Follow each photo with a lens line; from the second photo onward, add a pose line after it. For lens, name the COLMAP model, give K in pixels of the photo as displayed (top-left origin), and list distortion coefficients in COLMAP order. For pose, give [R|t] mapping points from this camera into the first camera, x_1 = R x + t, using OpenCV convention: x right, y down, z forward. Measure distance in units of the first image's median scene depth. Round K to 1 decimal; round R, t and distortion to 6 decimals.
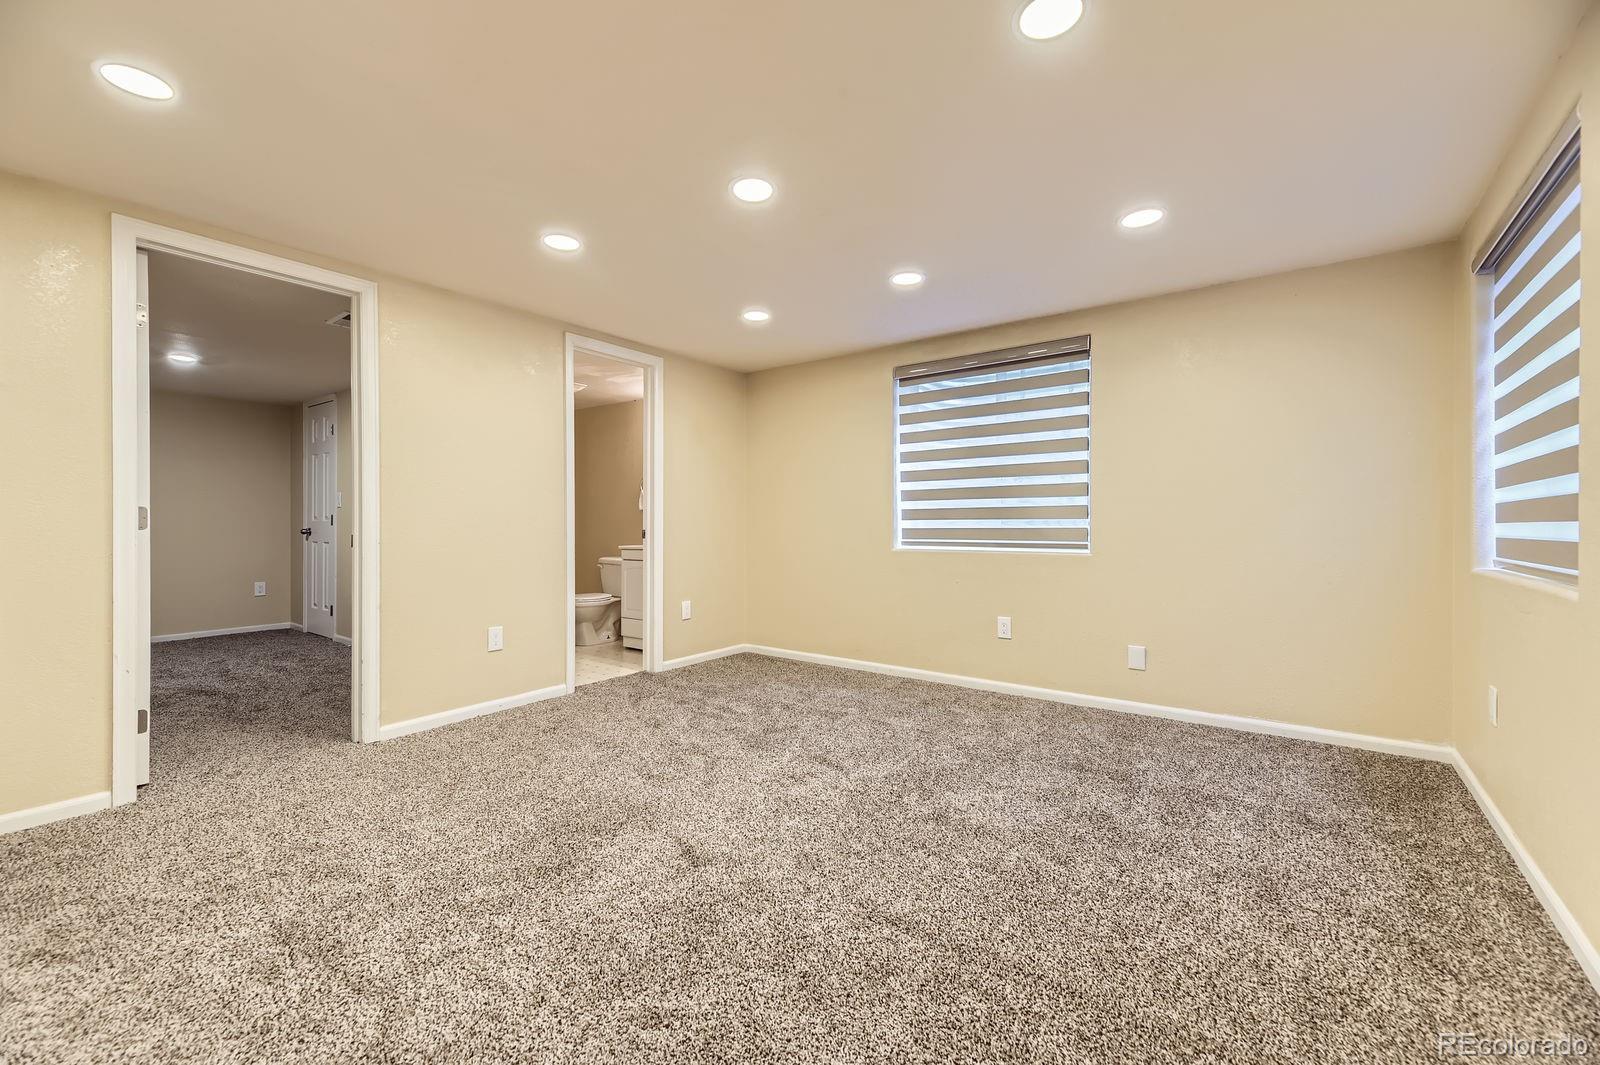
lens RADIAL K [[645.1, 0, 803.6], [0, 645.1, 524.5], [0, 0, 1]] dist [0.000464, -0.000105]
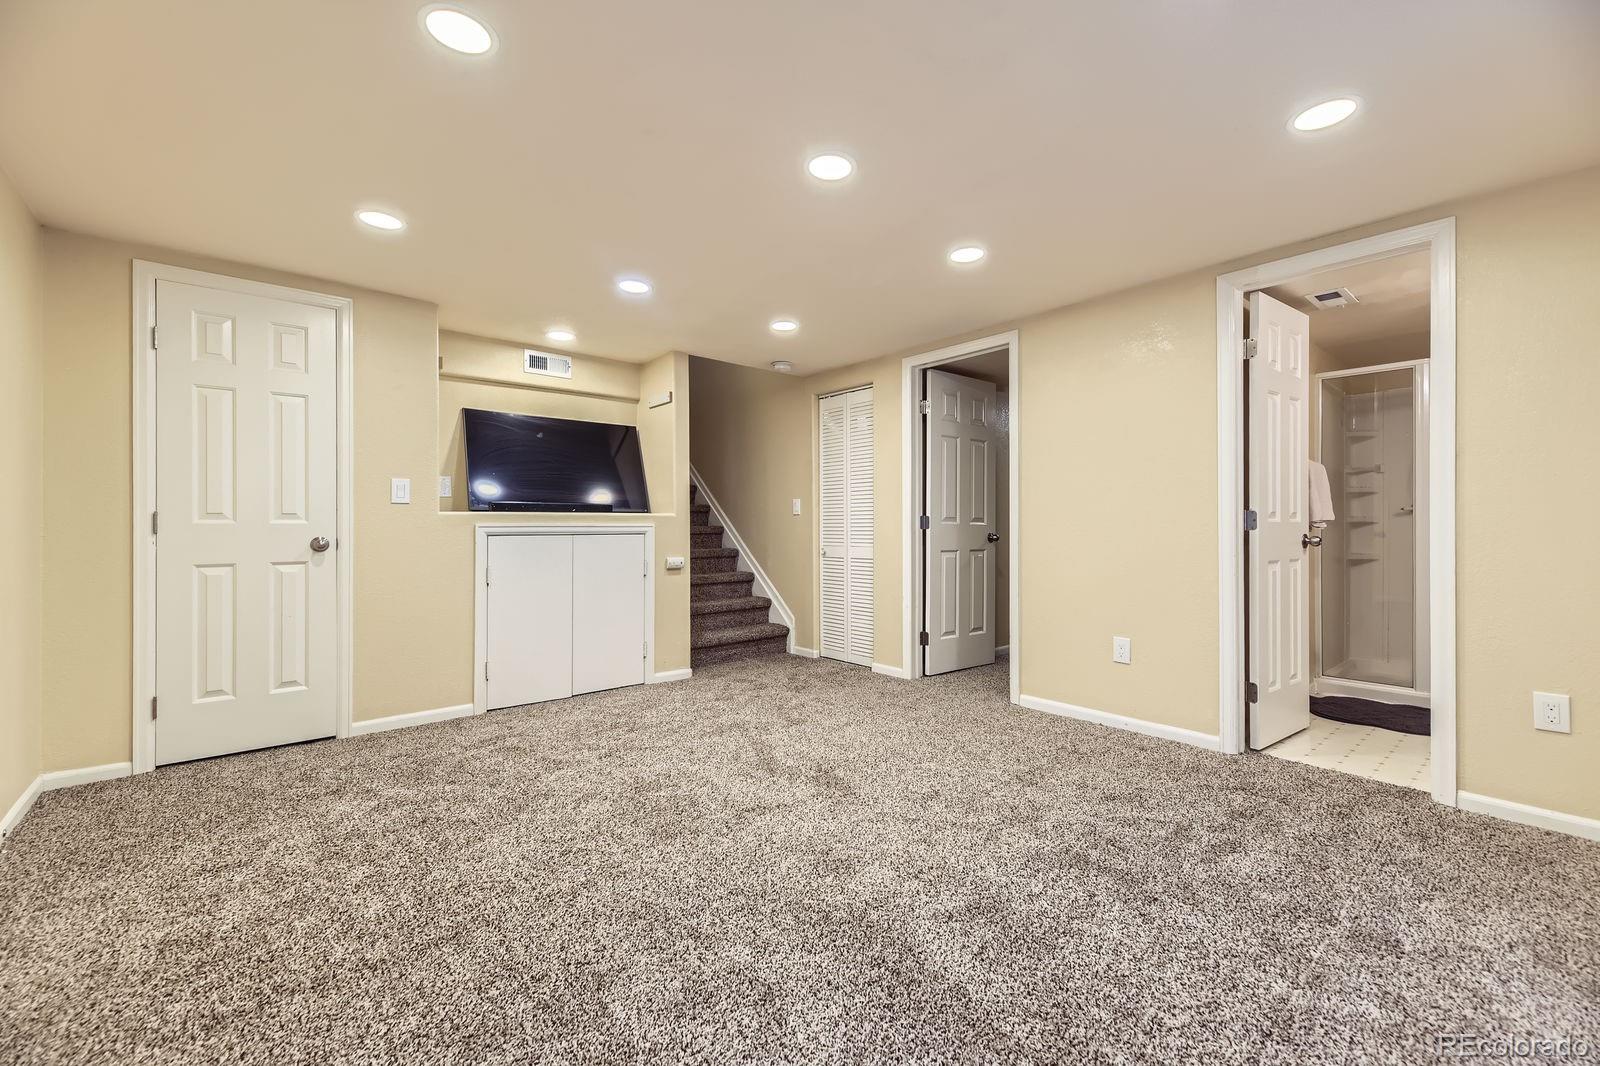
lens RADIAL K [[645.1, 0, 803.6], [0, 645.1, 525.0], [0, 0, 1]] dist [0.000464, -0.000105]
pose [[-0.226876, -0.003320, -0.973918, 0.579827], [-0.007136, 0.999973, -0.001747, 0.001202], [0.973898, 0.006554, -0.226893, 0.827645]]
